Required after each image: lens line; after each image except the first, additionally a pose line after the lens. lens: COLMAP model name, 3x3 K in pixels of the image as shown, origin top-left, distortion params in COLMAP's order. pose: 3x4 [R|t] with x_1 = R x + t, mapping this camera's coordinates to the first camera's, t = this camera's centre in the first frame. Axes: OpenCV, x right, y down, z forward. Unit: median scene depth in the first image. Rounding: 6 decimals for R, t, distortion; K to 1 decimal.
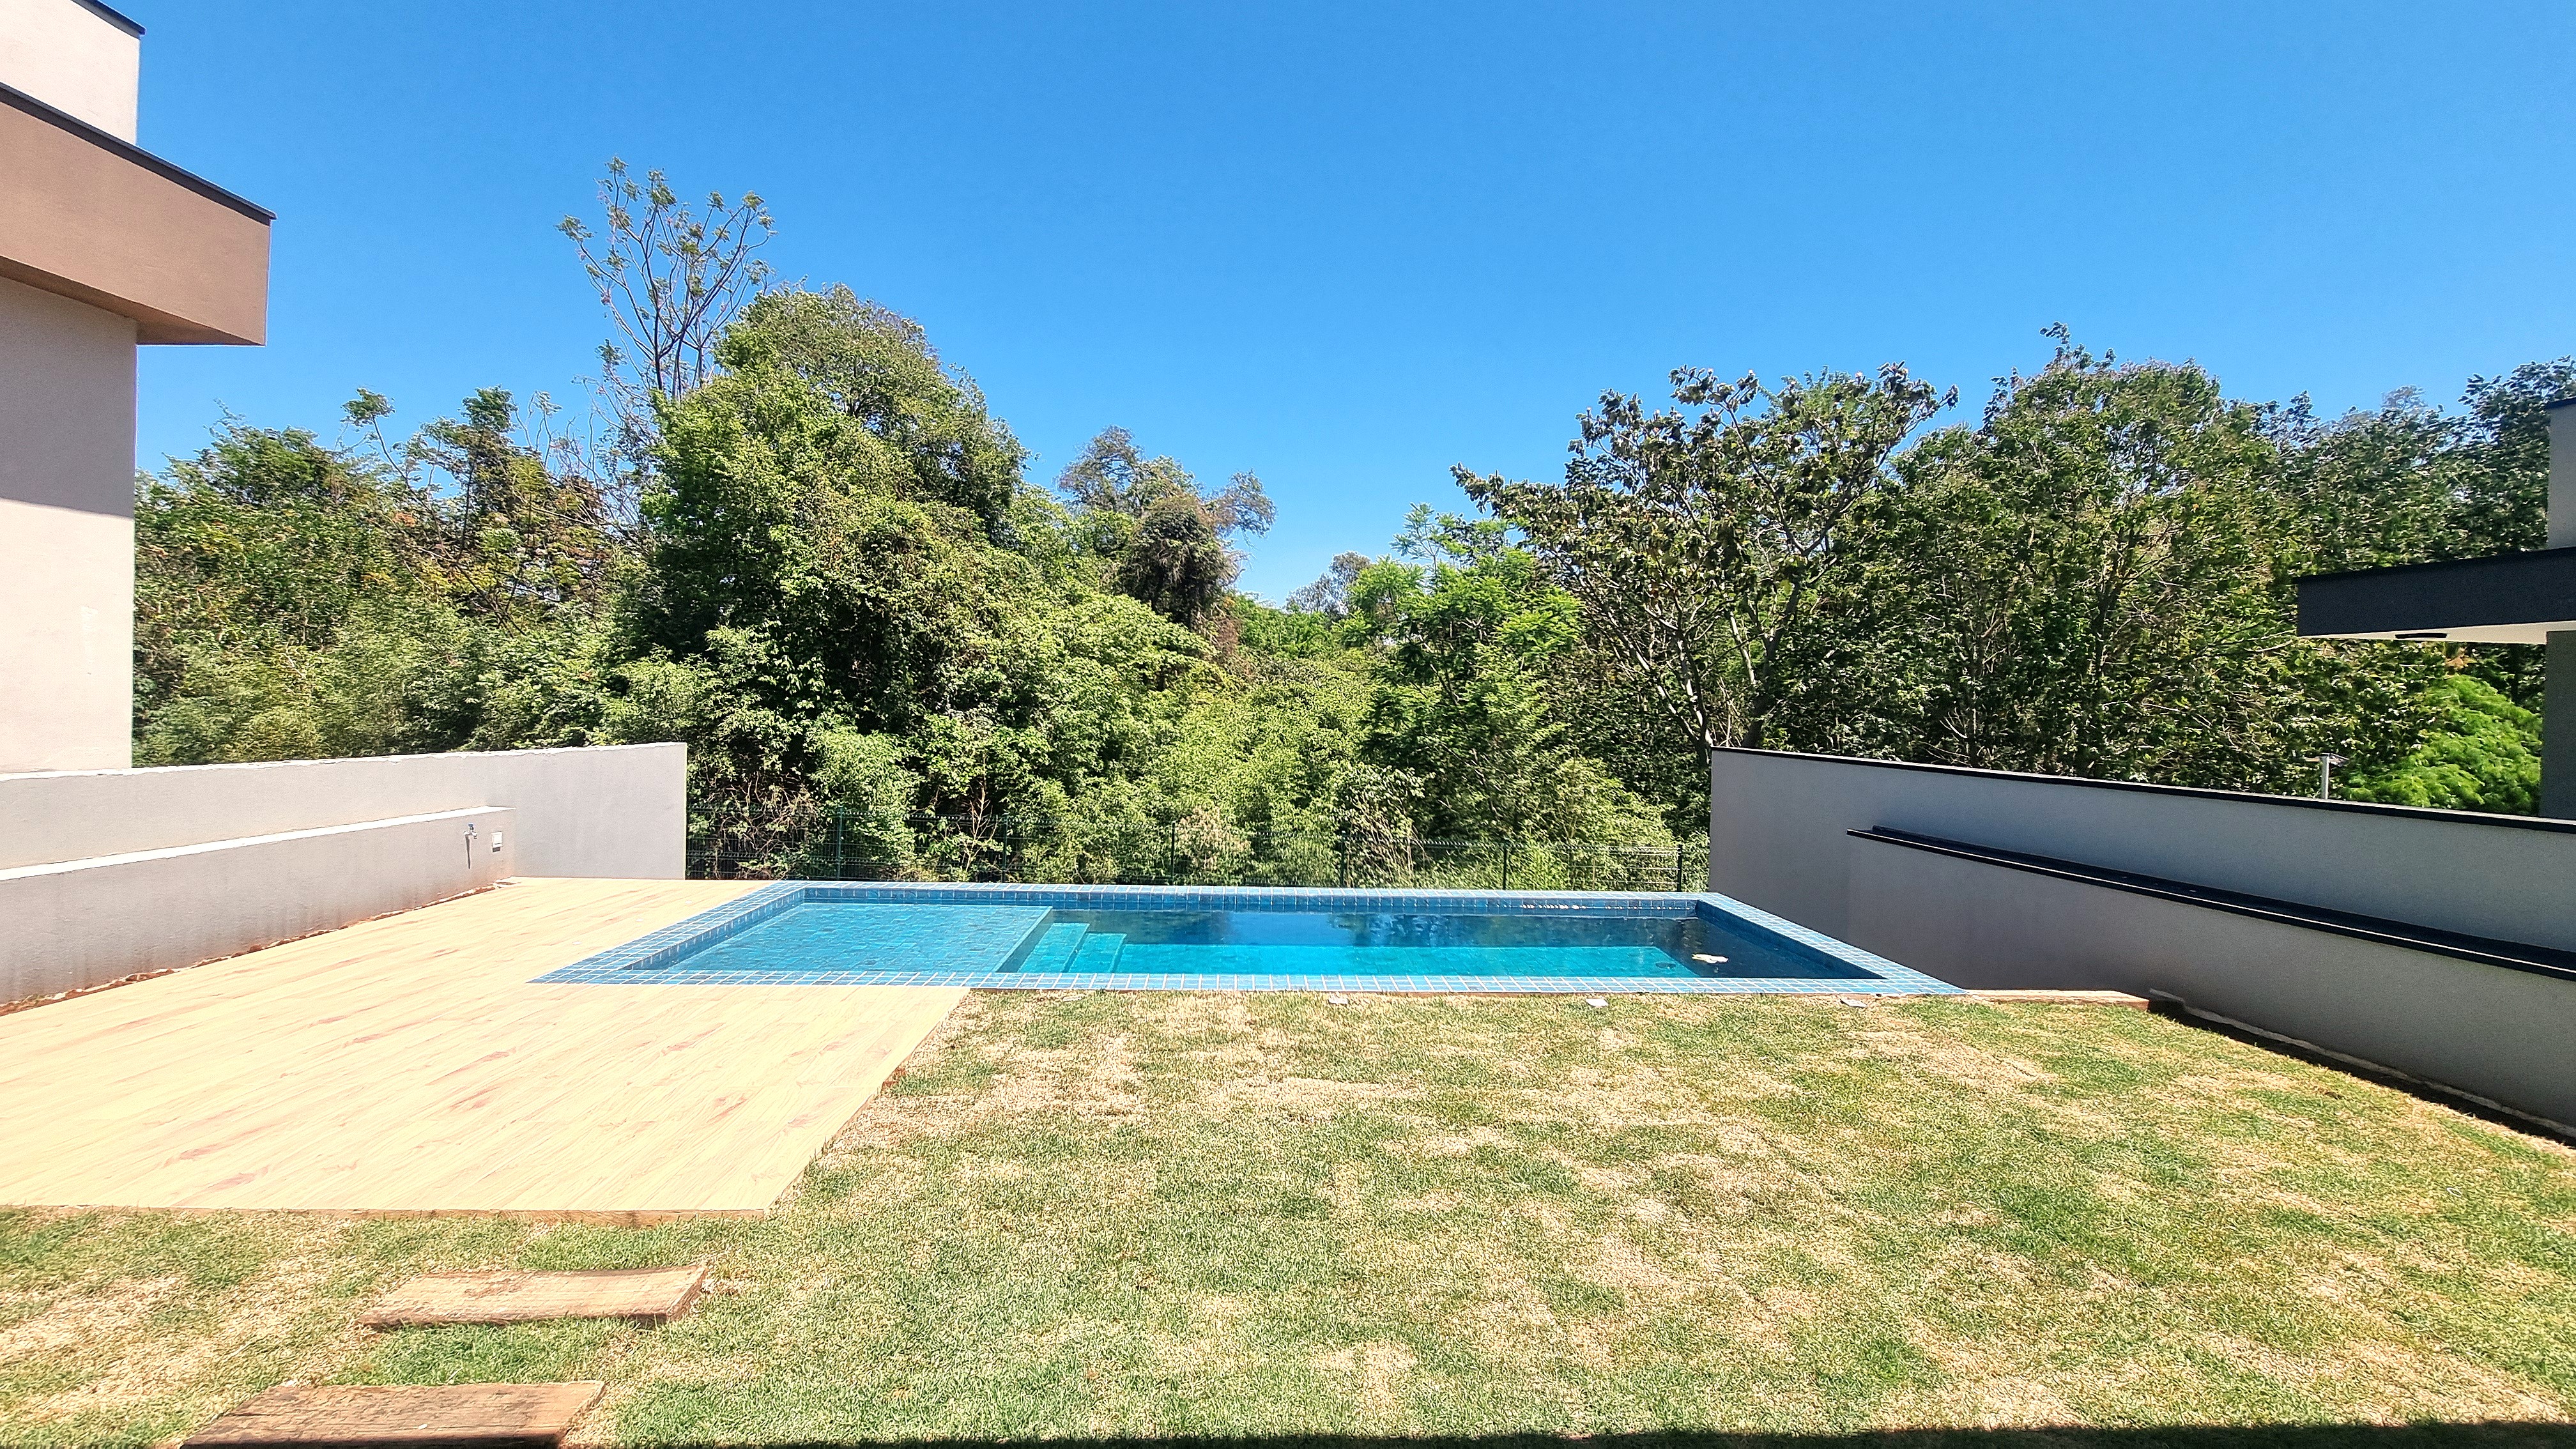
lens RADIAL K [[1048.8, 0, 1292.2], [0, 1048.8, 697.7], [0, 0, 1]] dist [0.004178, -0.000206]
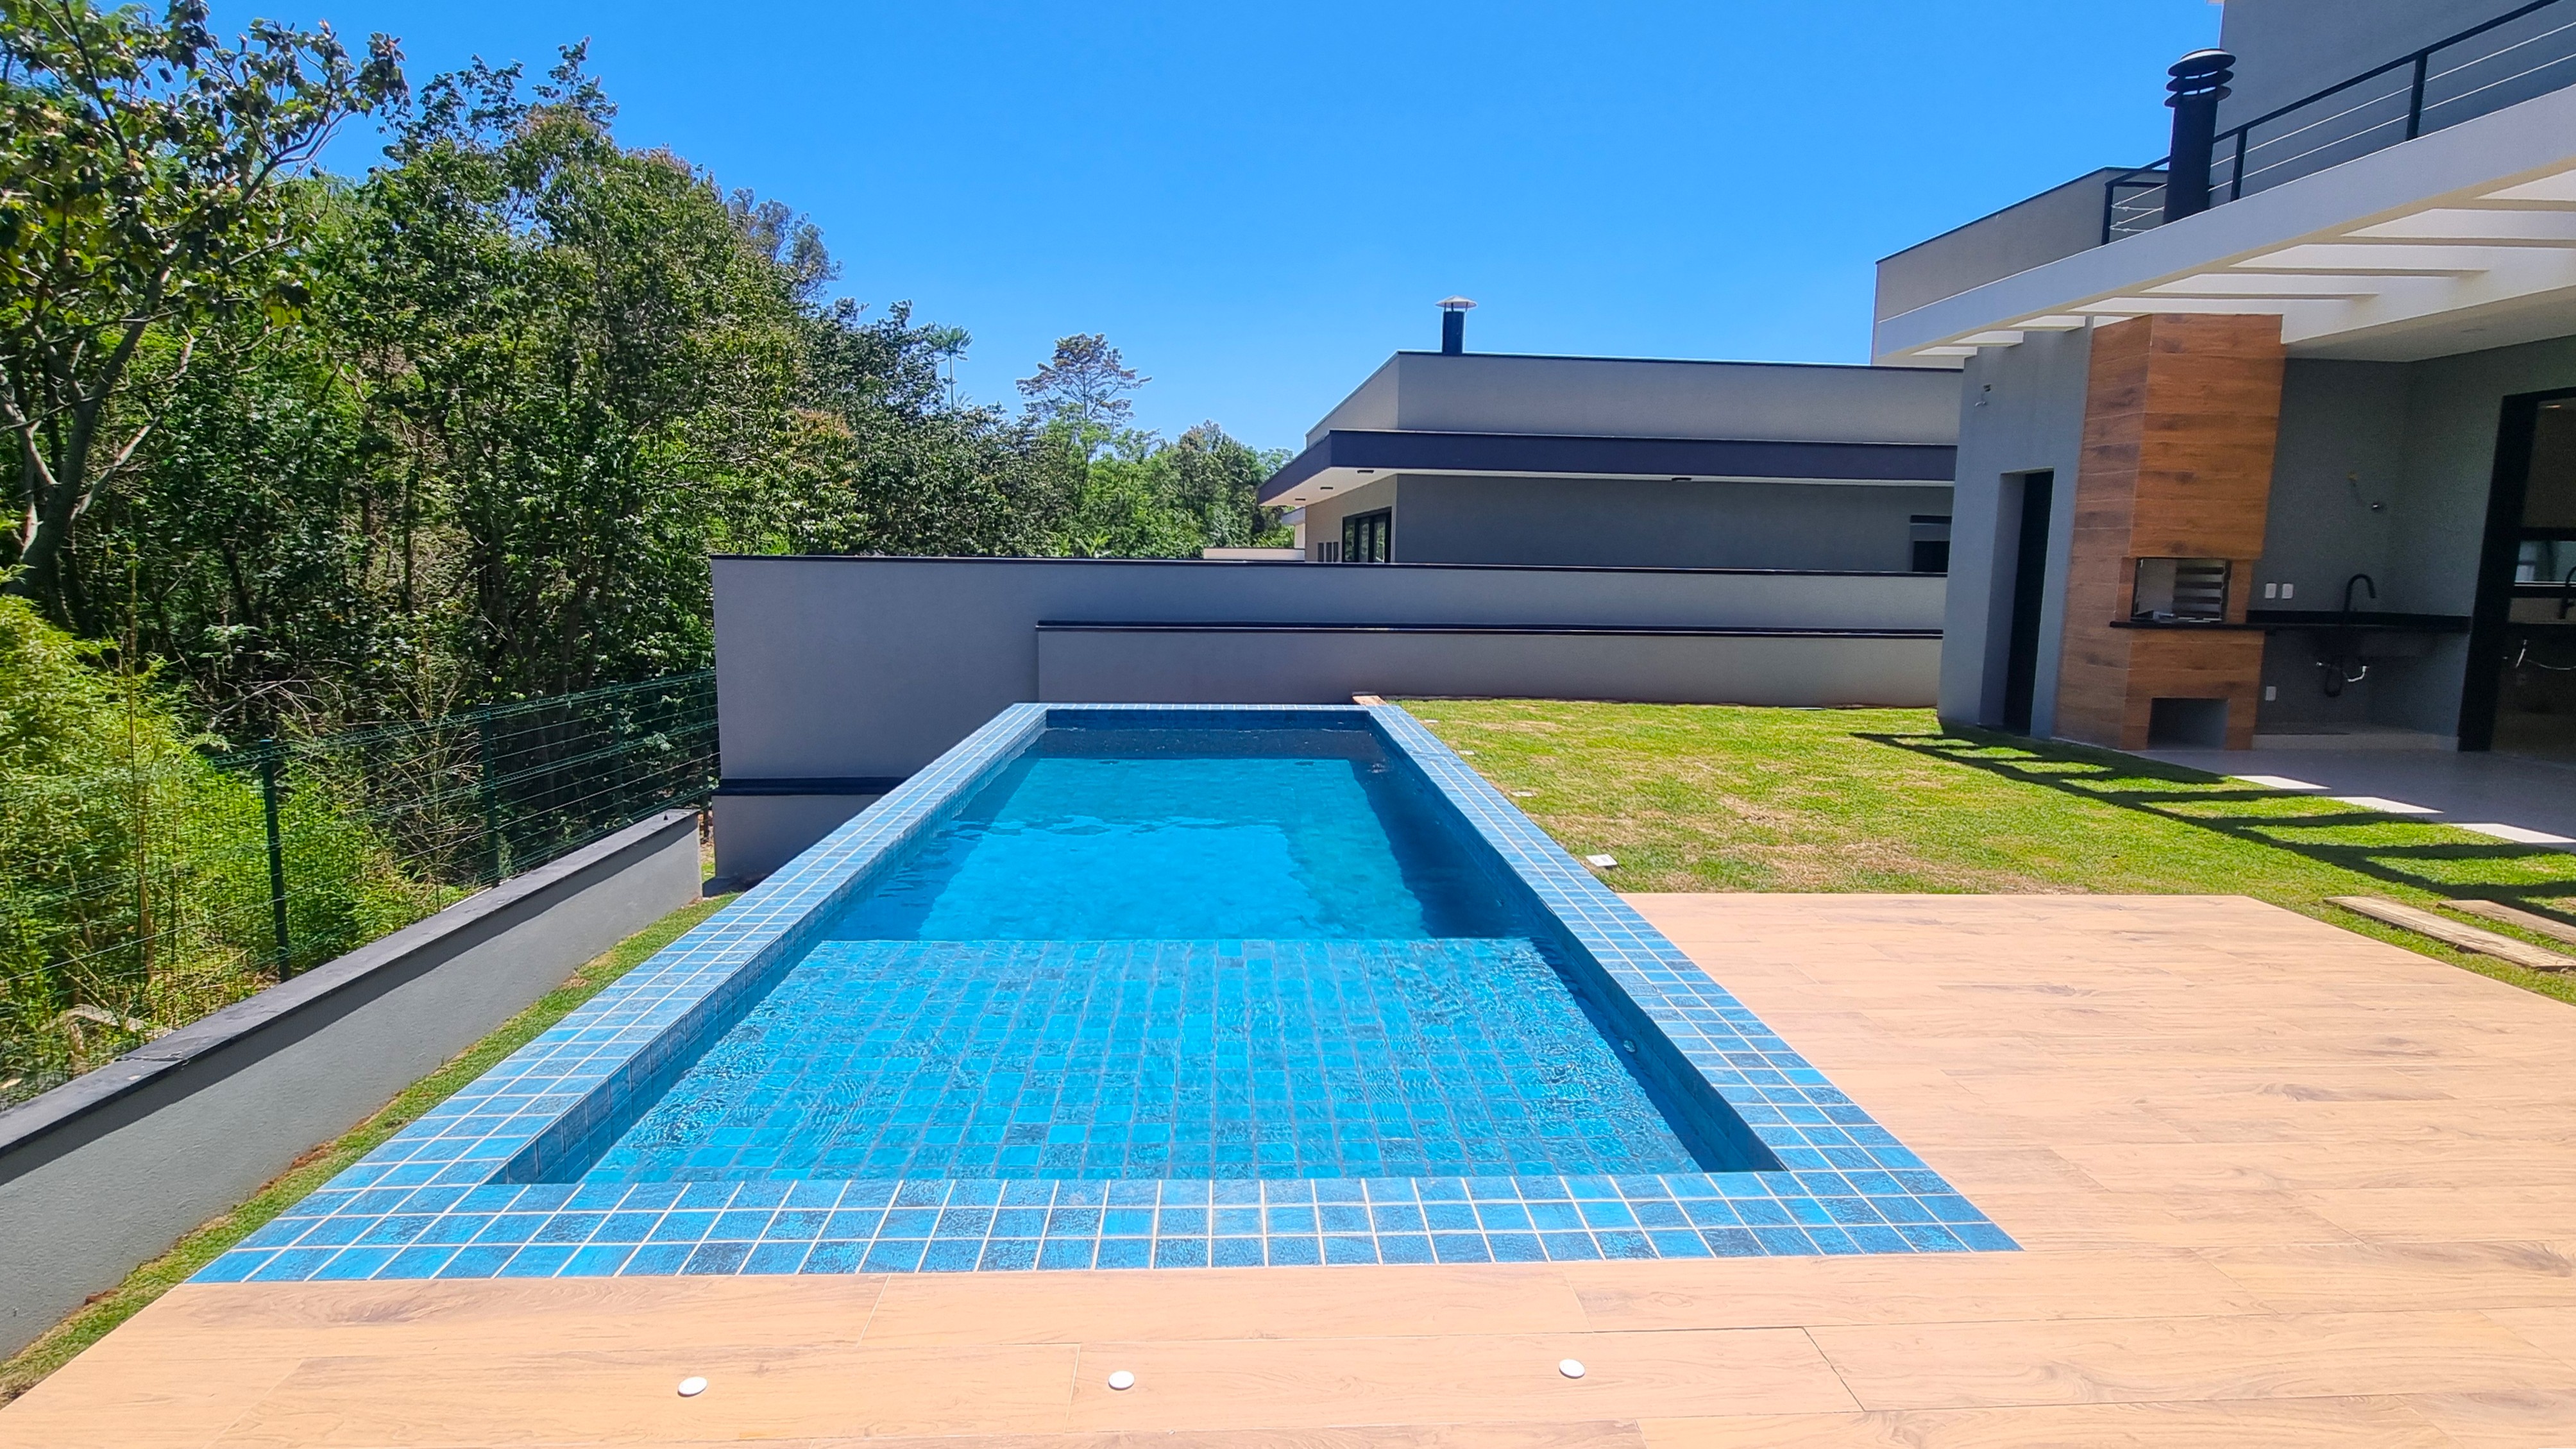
lens RADIAL K [[1219.4, 0, 1284.8], [0, 1219.4, 710.6], [0, 0, 1]] dist [-0.001815, -0.000897]
pose [[0.009160, -0.141131, 0.989949, -0.312402], [-0.025613, 0.989632, 0.141323, 0.016795], [-0.999630, -0.026650, 0.005450, 0.357397]]
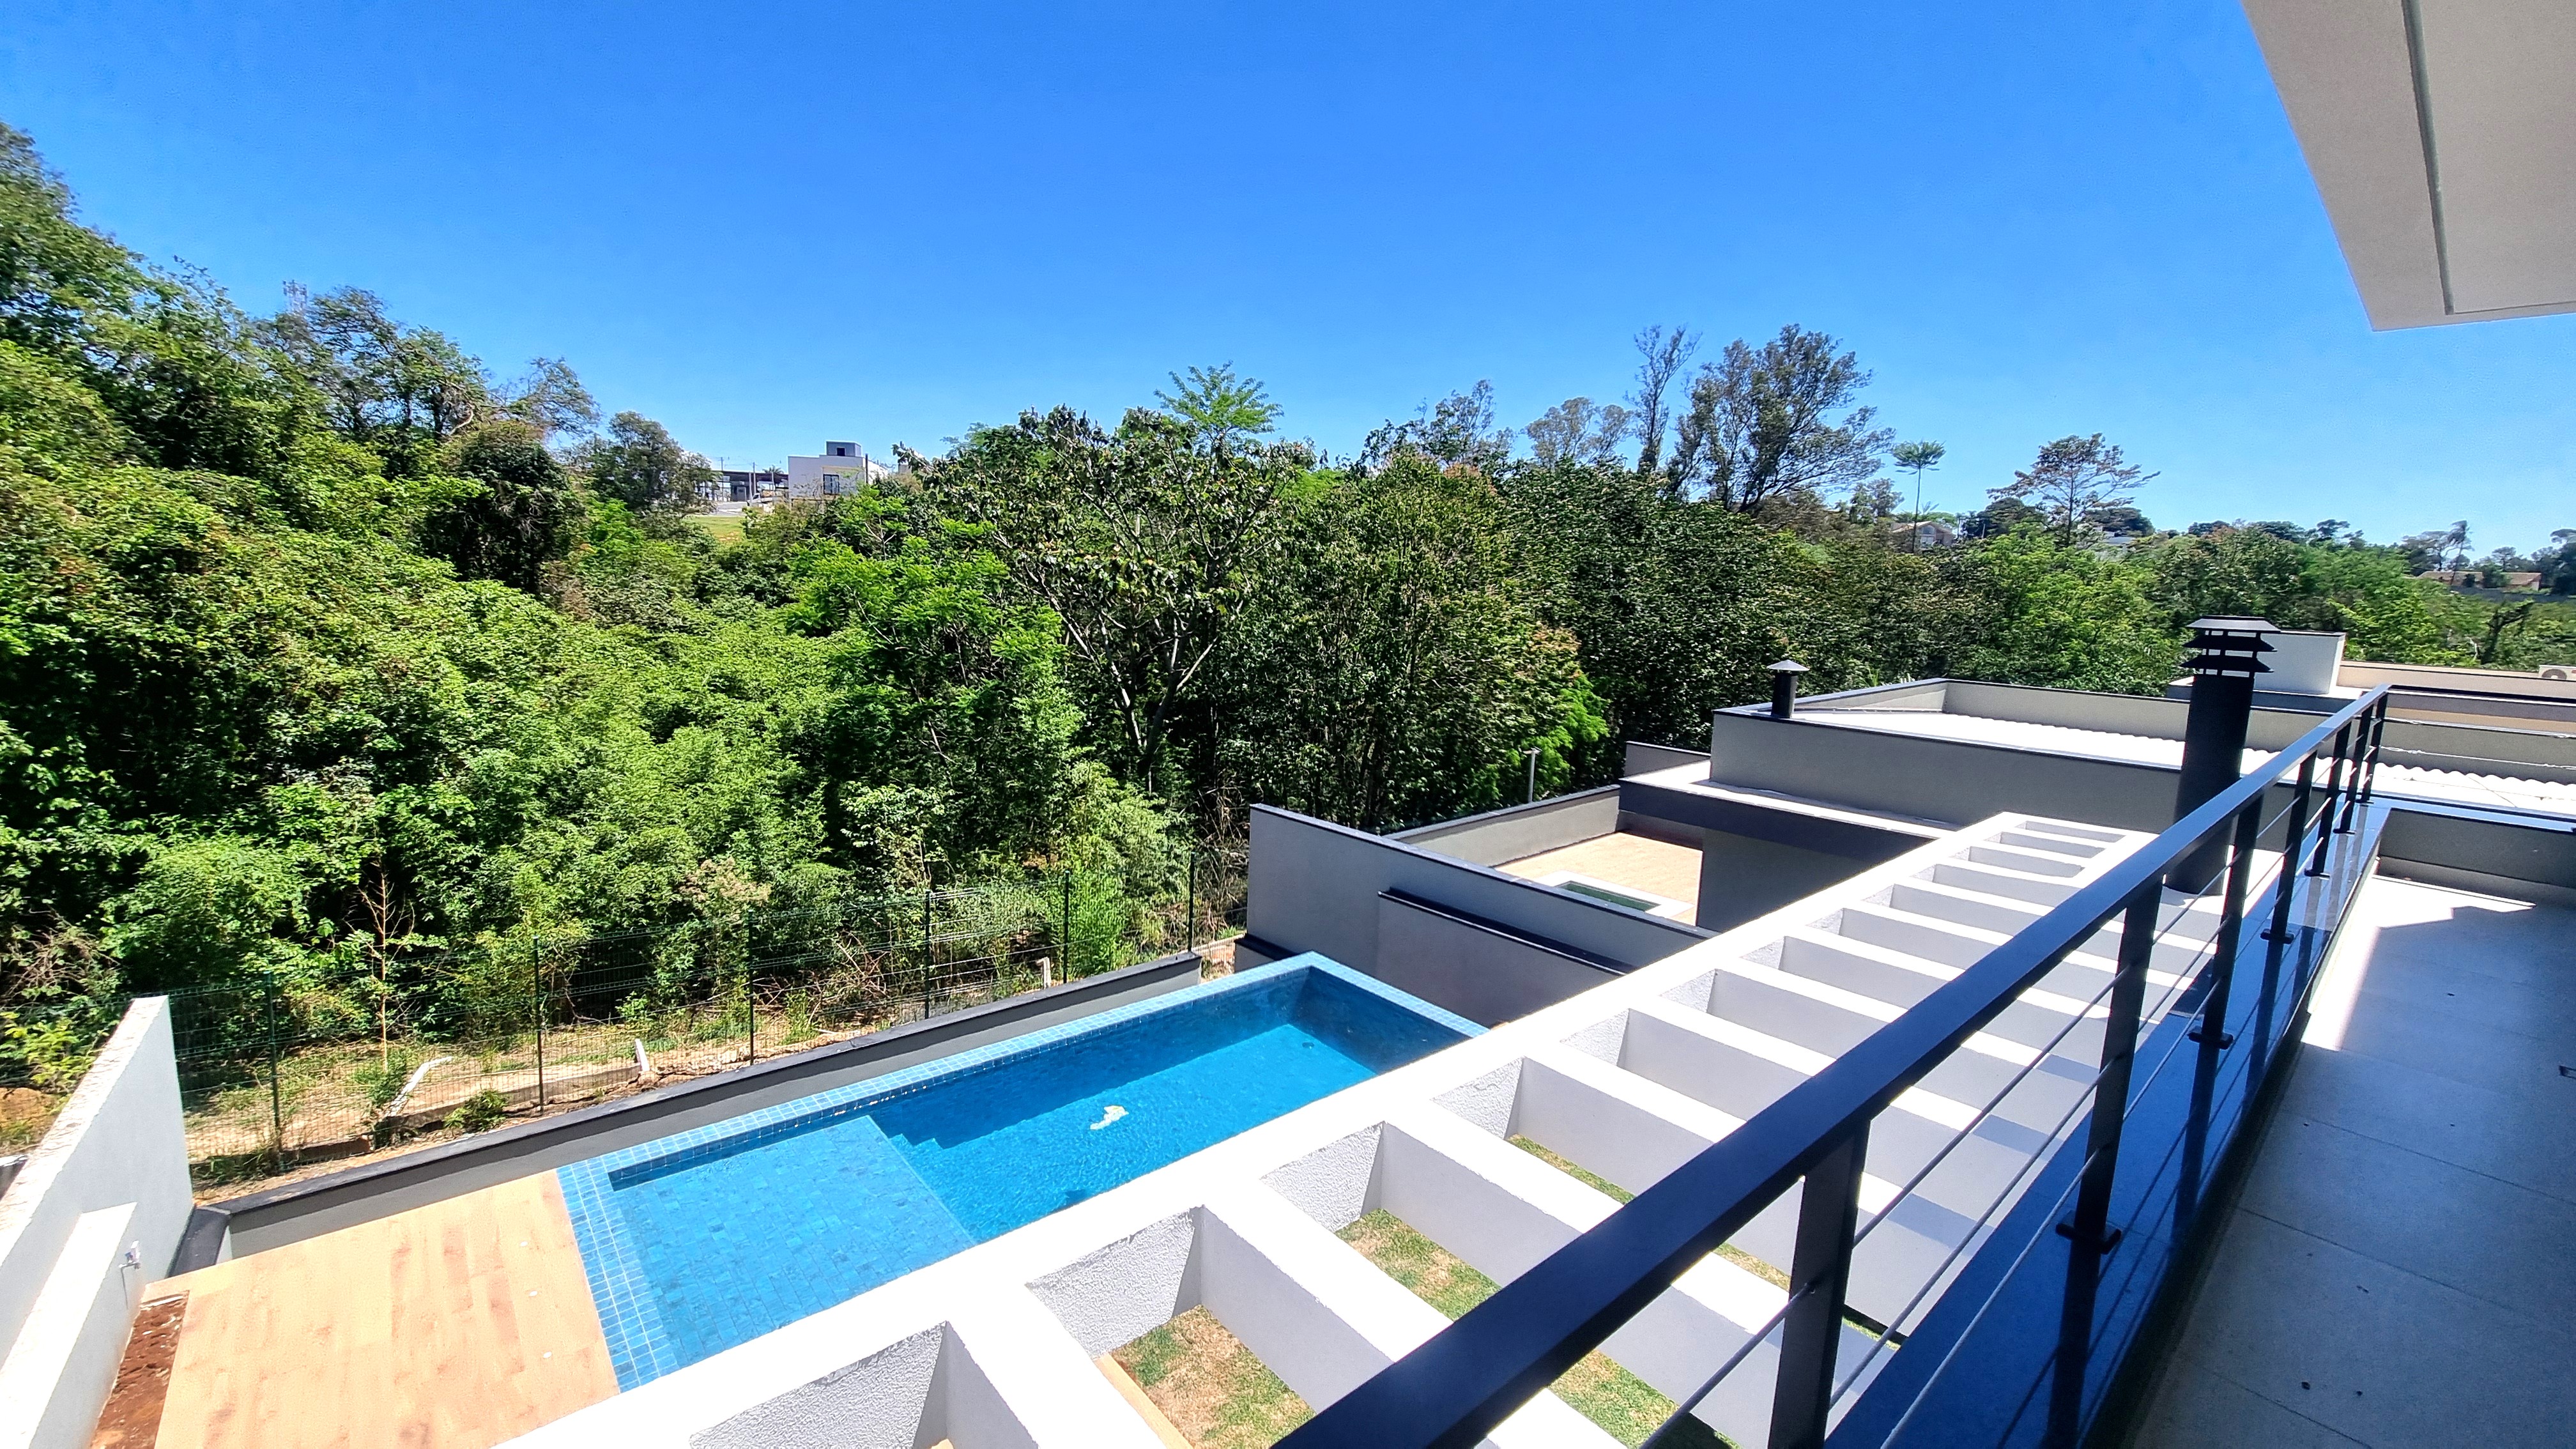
lens RADIAL K [[1054.3, 0, 1285.7], [0, 1054.3, 728.0], [0, 0, 1]] dist [0.012363, -0.000711]
pose [[0.786492, -0.082185, 0.612108, -0.244059], [-0.027374, 0.985494, 0.167490, -0.177620], [-0.616993, -0.148485, 0.772833, -0.037827]]
